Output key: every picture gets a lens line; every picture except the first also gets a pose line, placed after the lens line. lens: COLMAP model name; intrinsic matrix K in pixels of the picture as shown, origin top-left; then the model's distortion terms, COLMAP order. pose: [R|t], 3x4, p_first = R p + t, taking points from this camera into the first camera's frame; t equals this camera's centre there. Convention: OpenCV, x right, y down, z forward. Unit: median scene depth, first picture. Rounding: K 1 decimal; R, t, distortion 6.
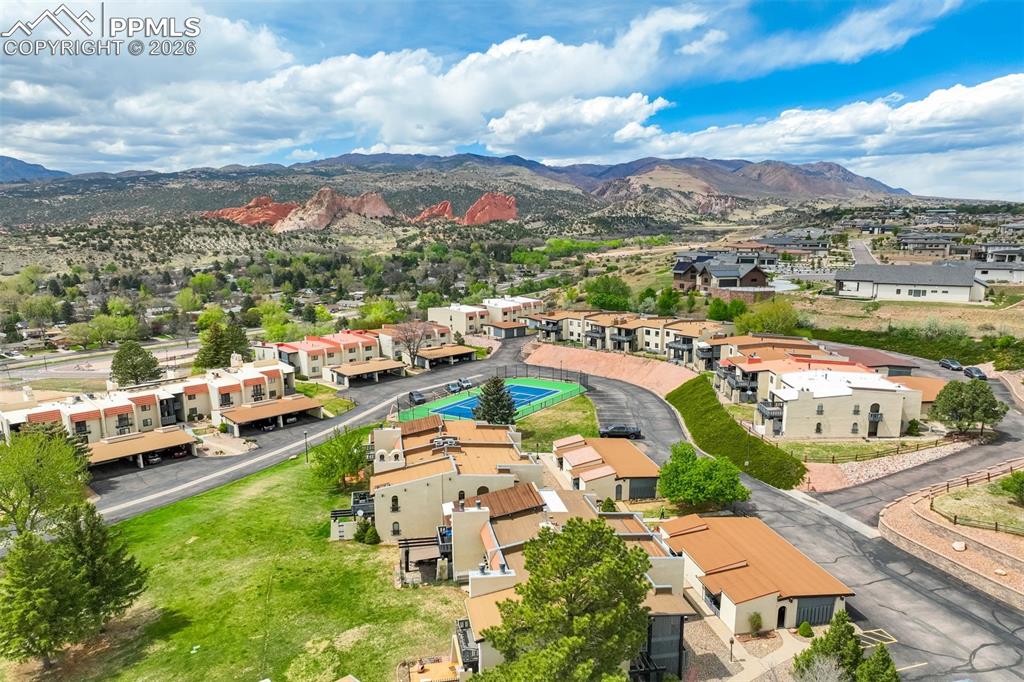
lens RADIAL K [[714.0, 0, 516.1], [0, 714.0, 371.4], [0, 0, 1]] dist [0.000487, 0.015229]
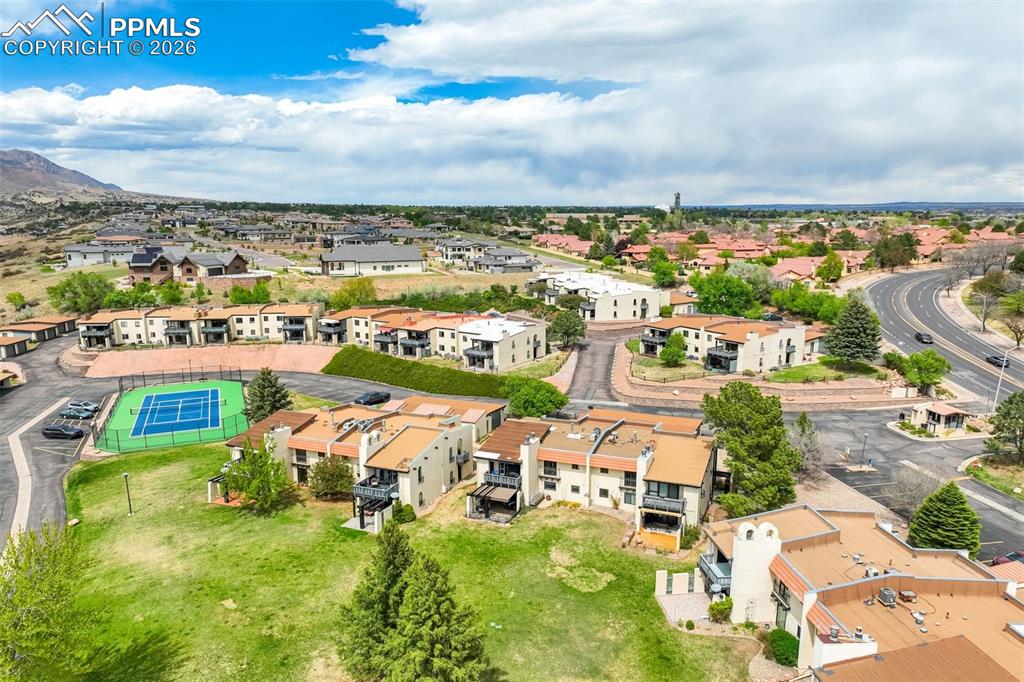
lens RADIAL K [[714.0, 0, 516.1], [0, 714.0, 371.4], [0, 0, 1]] dist [0.000487, 0.015229]
pose [[0.551910, -0.173868, 0.815576, -0.301899], [0.169708, 0.980974, 0.094285, -0.010271], [-0.816452, 0.086373, 0.570916, 0.100762]]
